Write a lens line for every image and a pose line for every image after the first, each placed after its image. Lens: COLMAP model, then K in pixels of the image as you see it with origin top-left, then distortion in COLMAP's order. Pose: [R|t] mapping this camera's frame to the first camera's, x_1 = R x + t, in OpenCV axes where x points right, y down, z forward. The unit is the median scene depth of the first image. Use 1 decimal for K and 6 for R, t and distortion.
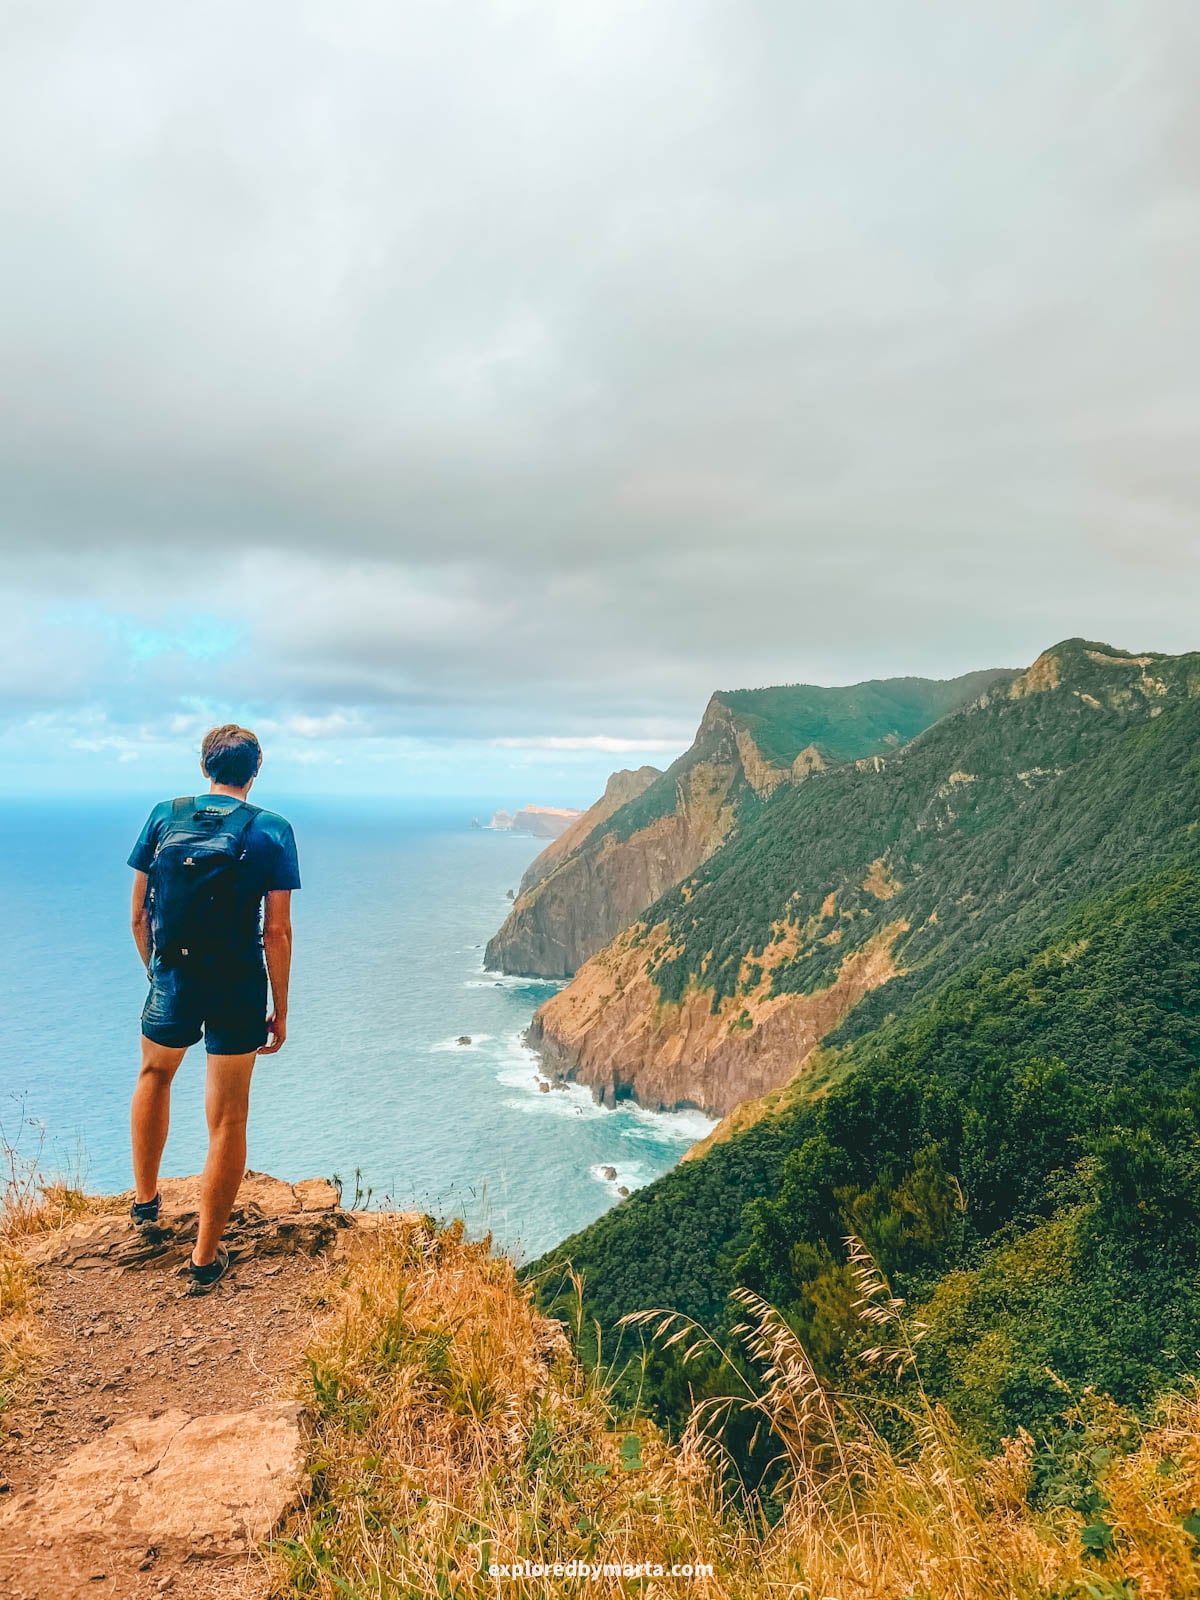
lens RADIAL K [[1213.0, 0, 600.0], [0, 1213.0, 800.0], [0, 0, 1]] dist [0.093551, -0.001307]
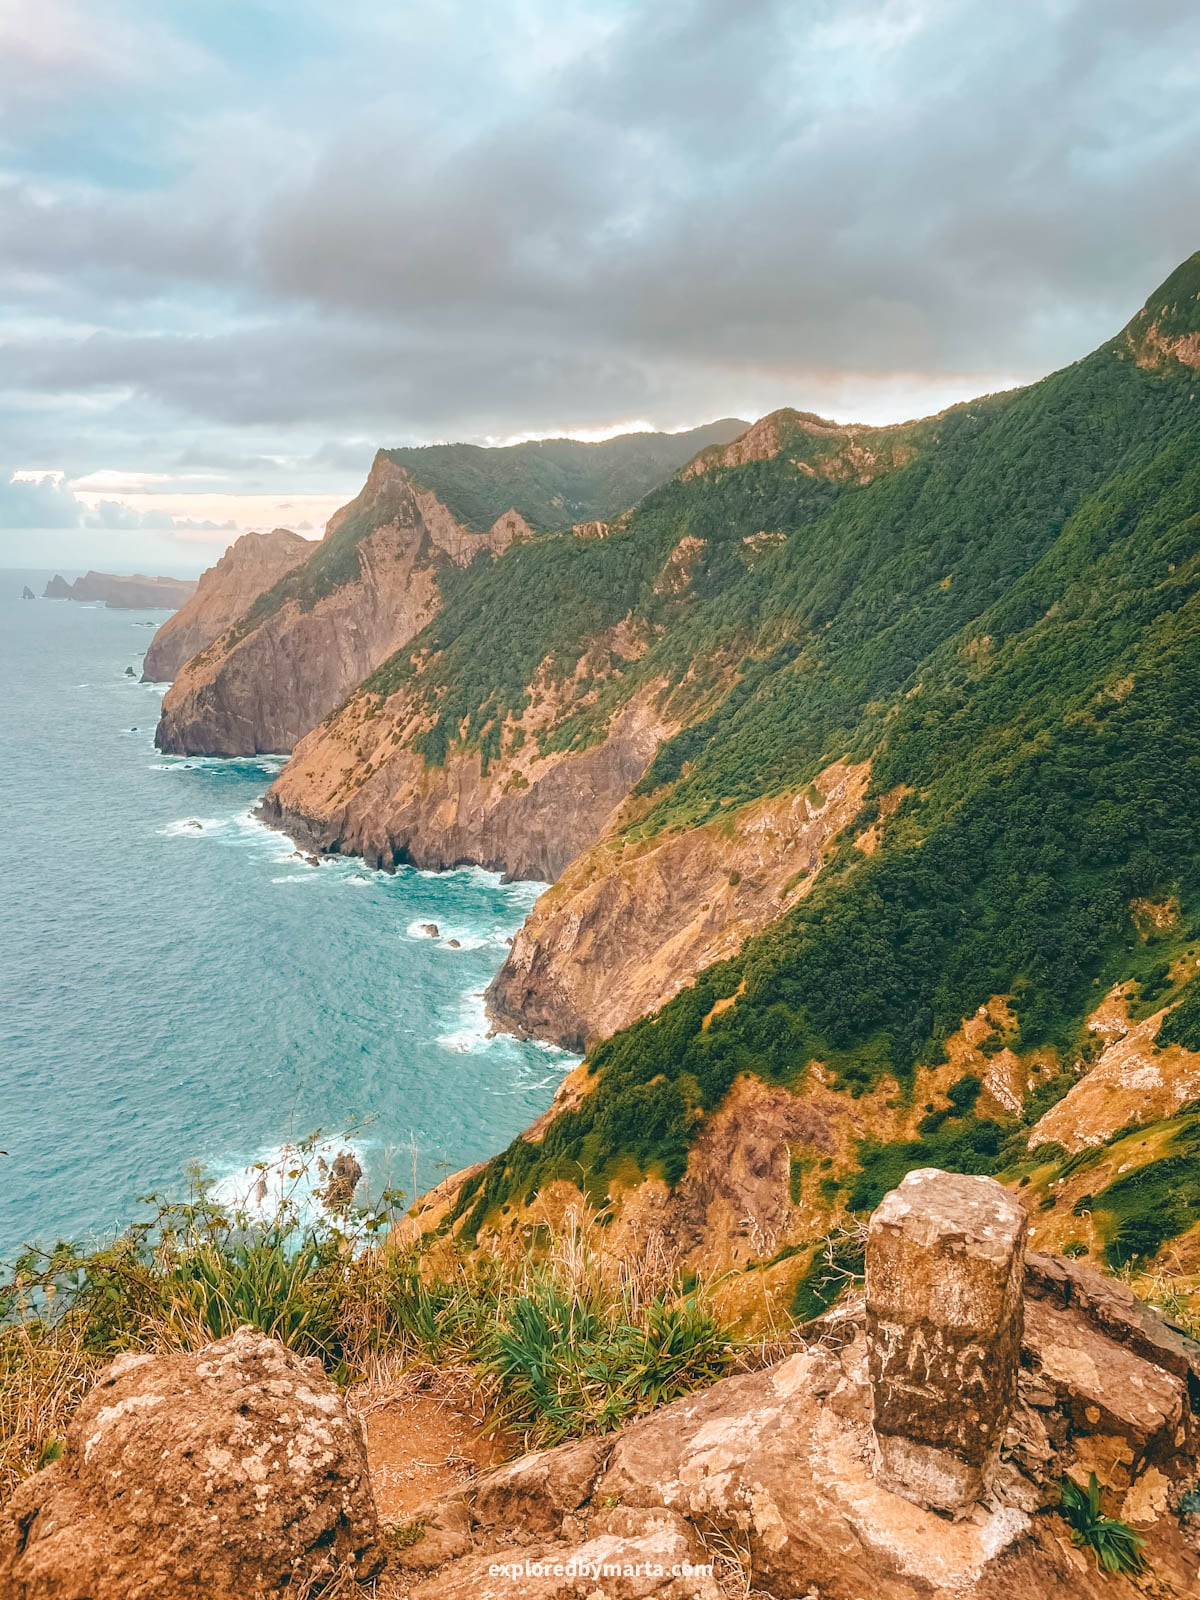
lens RADIAL K [[1213.0, 0, 600.0], [0, 1213.0, 800.0], [0, 0, 1]] dist [0.093551, -0.001307]
pose [[0.938874, -0.084692, 0.333680, -0.158101], [0.018880, 0.980475, 0.195735, -0.007264], [-0.343742, -0.177471, 0.922142, -0.002747]]
